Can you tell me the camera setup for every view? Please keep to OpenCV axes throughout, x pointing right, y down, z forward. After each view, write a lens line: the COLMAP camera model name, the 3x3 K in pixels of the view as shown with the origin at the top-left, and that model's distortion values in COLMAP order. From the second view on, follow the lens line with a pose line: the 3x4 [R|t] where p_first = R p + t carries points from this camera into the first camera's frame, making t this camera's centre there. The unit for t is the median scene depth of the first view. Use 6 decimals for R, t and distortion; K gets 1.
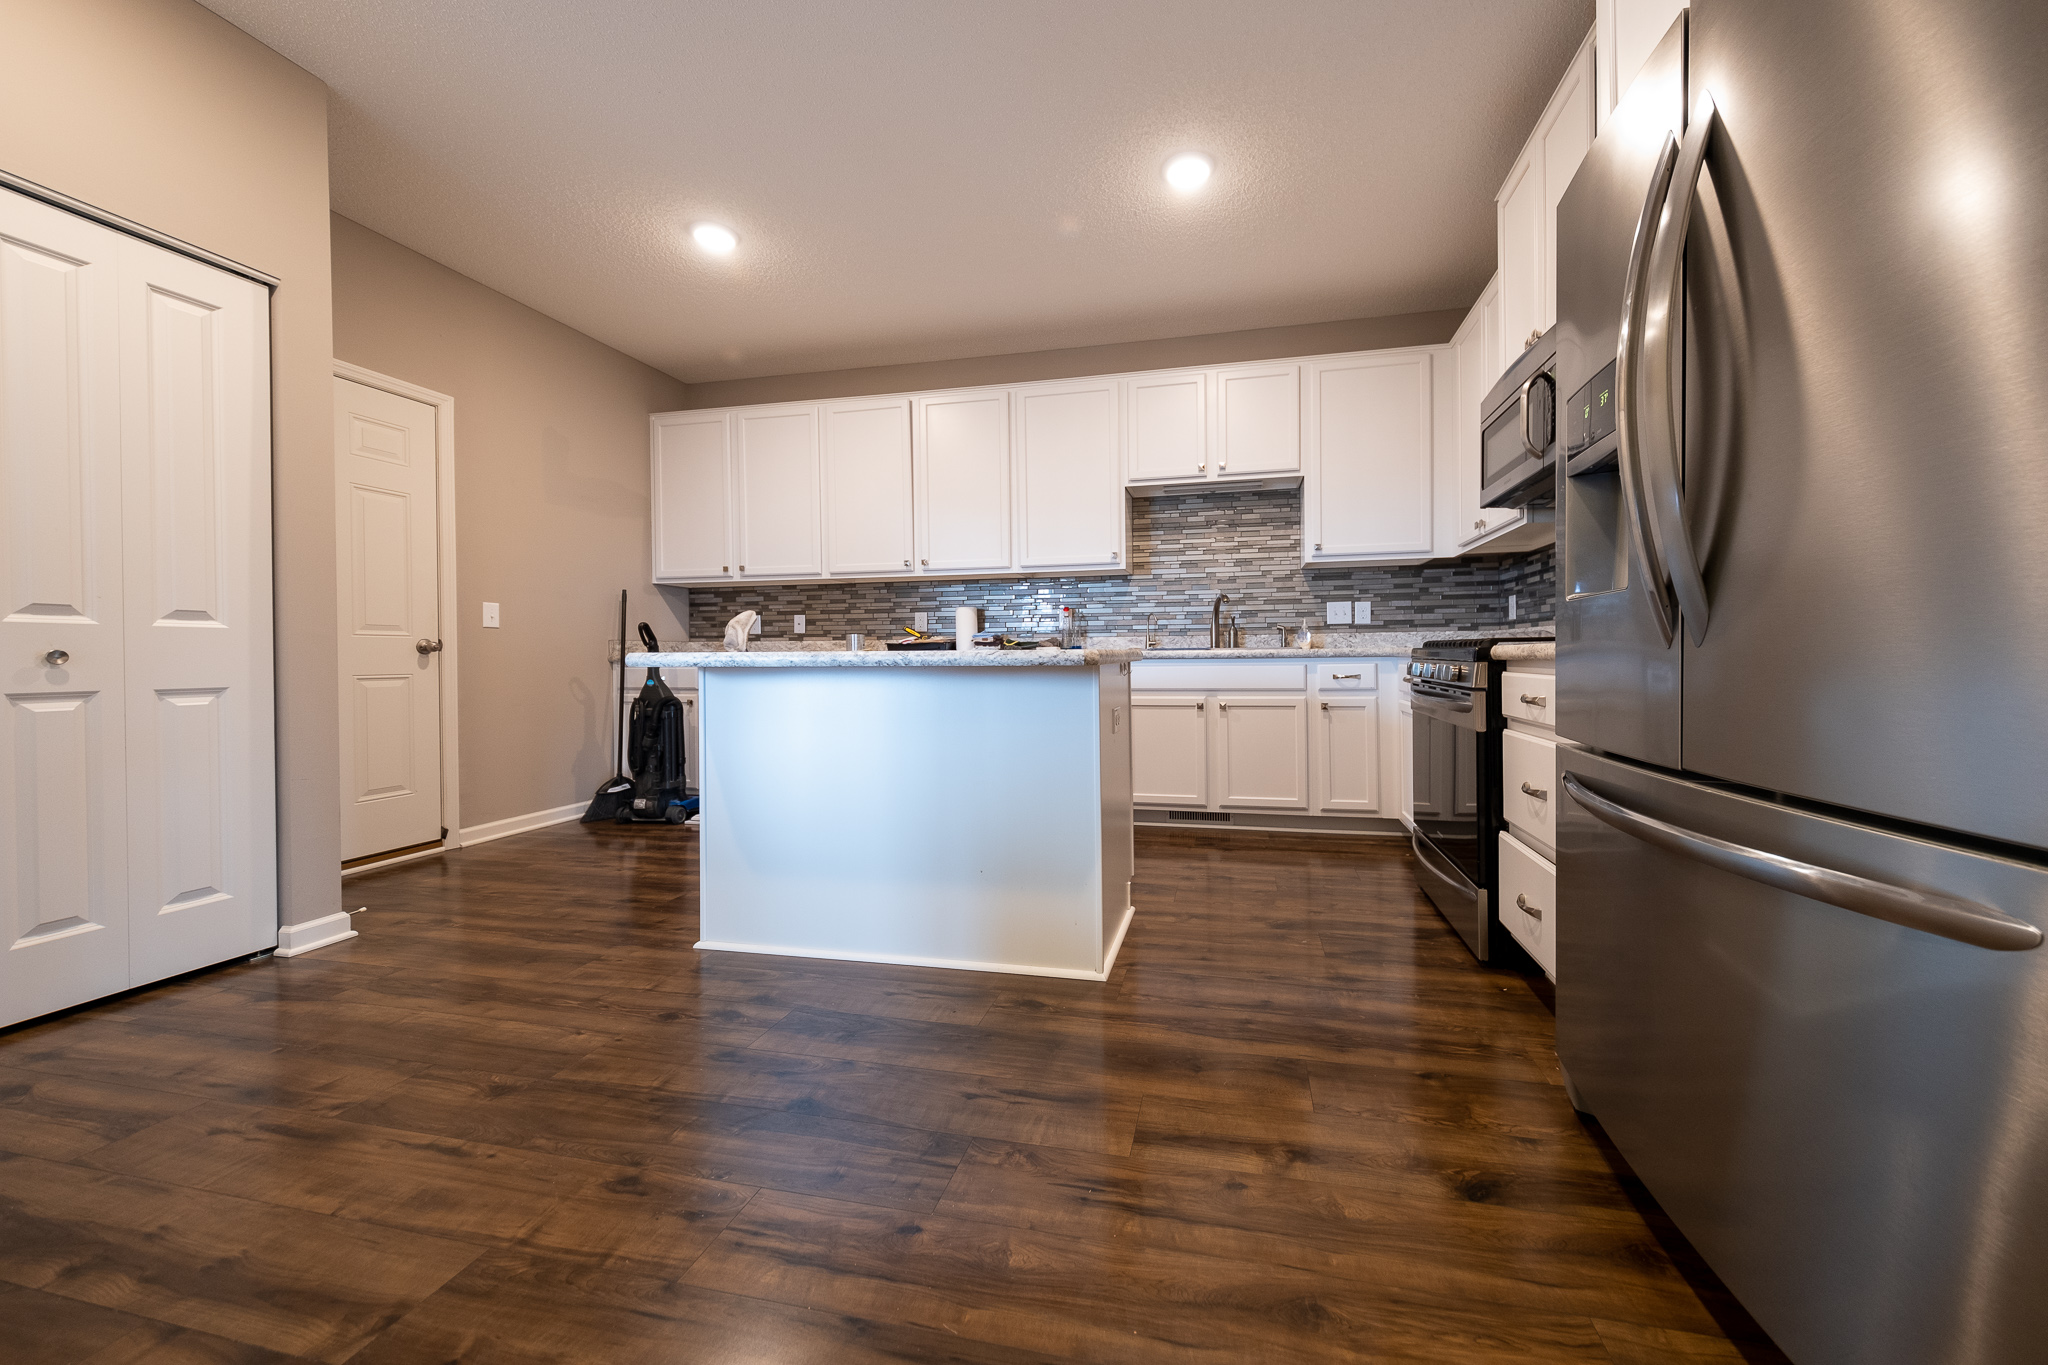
lens RADIAL K [[714.3, 0, 1026.9], [0, 714.3, 662.6], [0, 0, 1]] dist [0.003495, 0.000098]
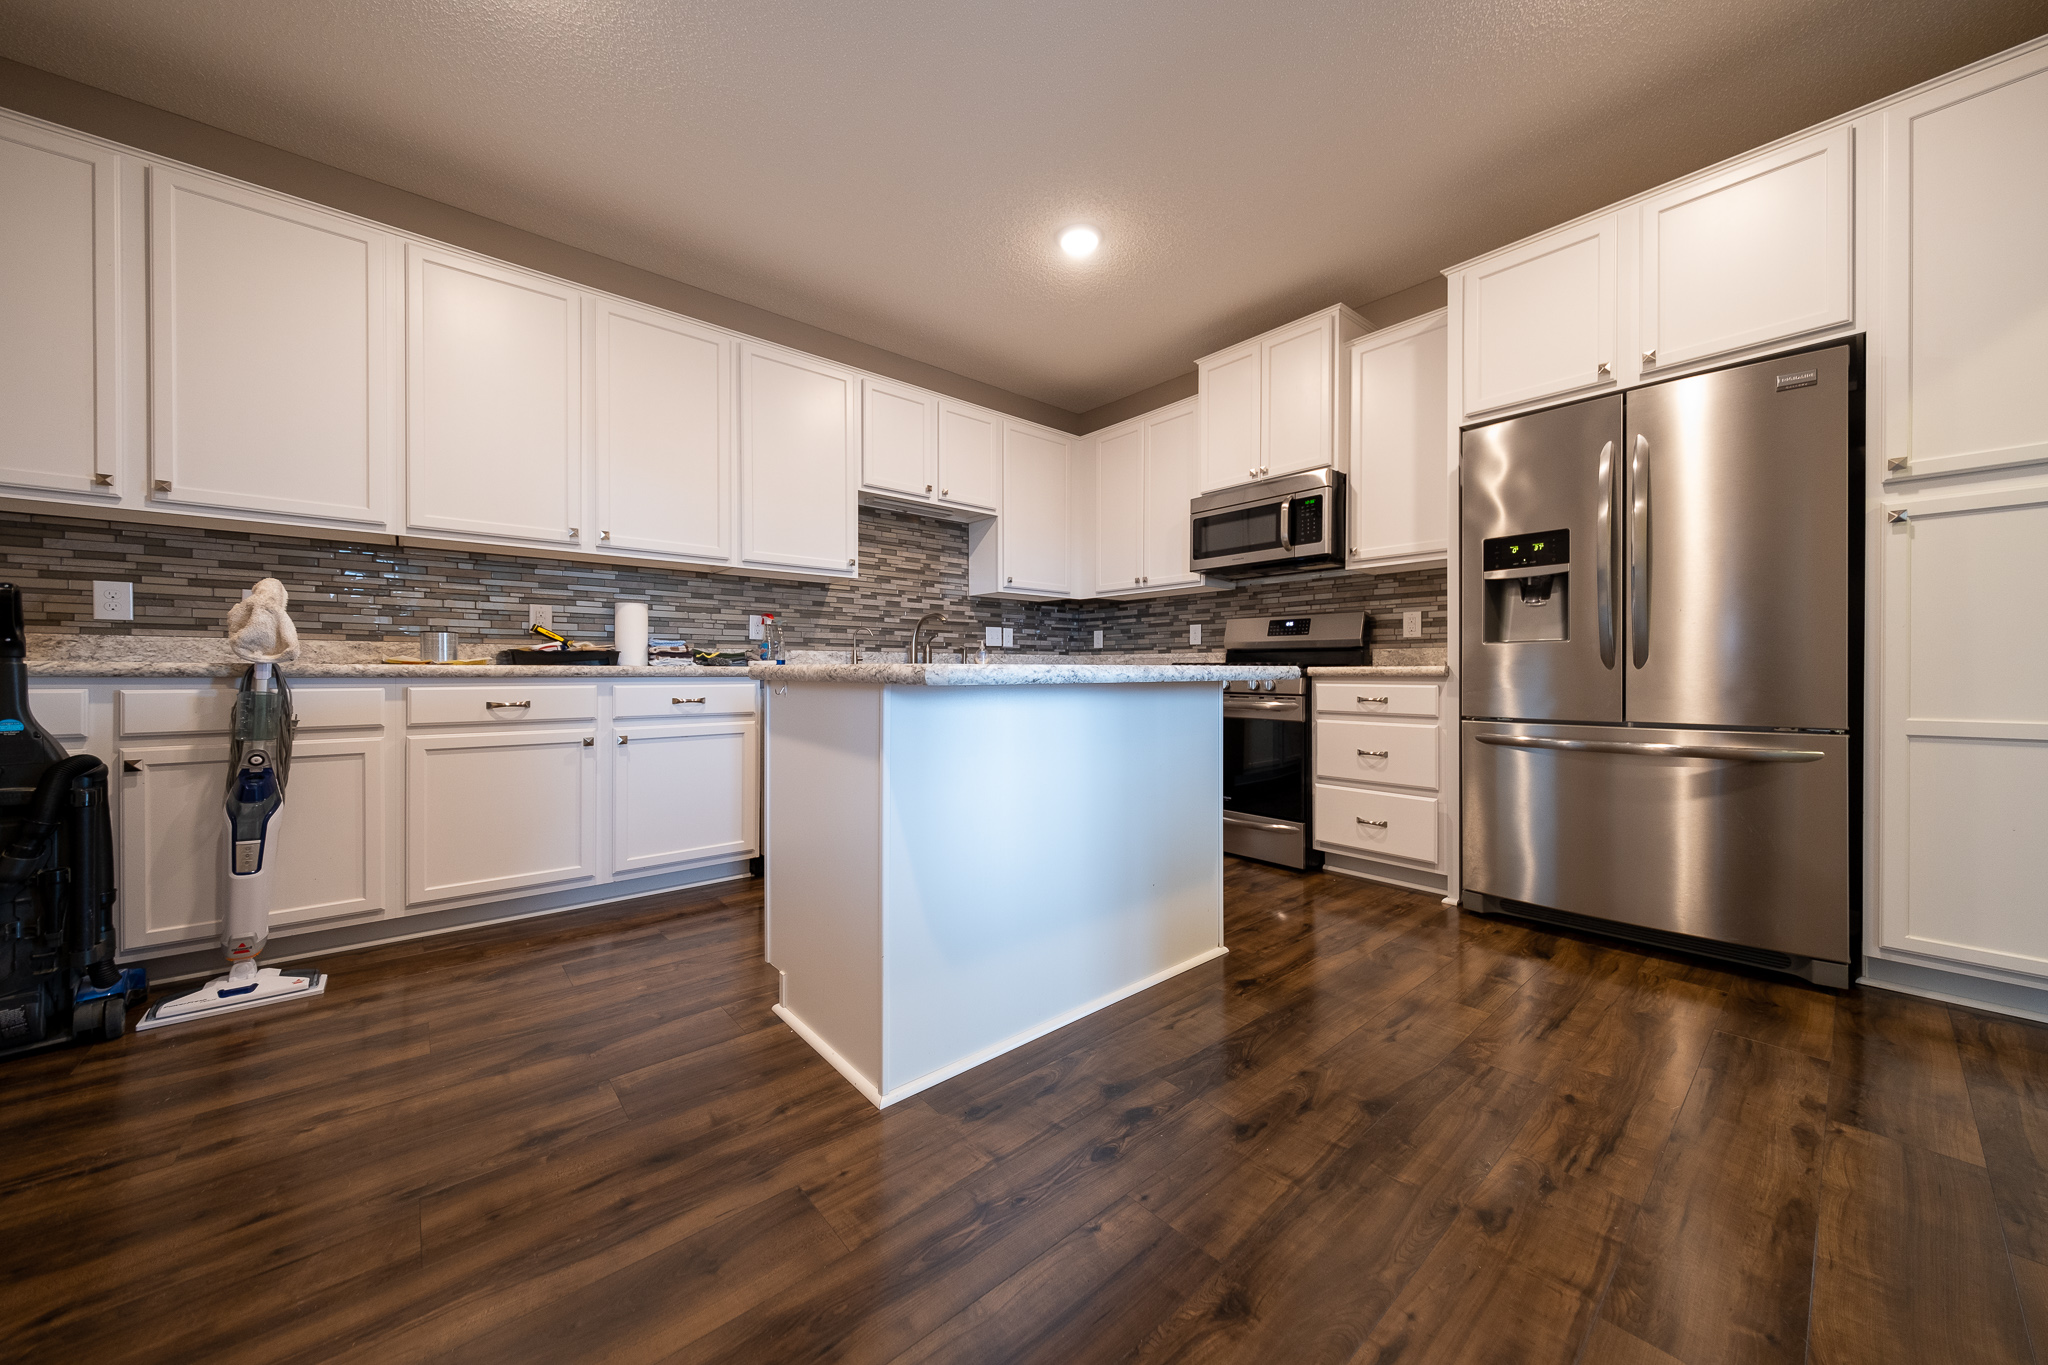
lens RADIAL K [[714.3, 0, 1026.0], [0, 714.3, 690.7], [0, 0, 1]] dist [0.003495, 0.000098]
pose [[0.606595, -0.013412, 0.794898, -0.470731], [-0.003998, 0.999794, 0.019920, -0.004544], [-0.795001, -0.015261, 0.606416, 0.251804]]
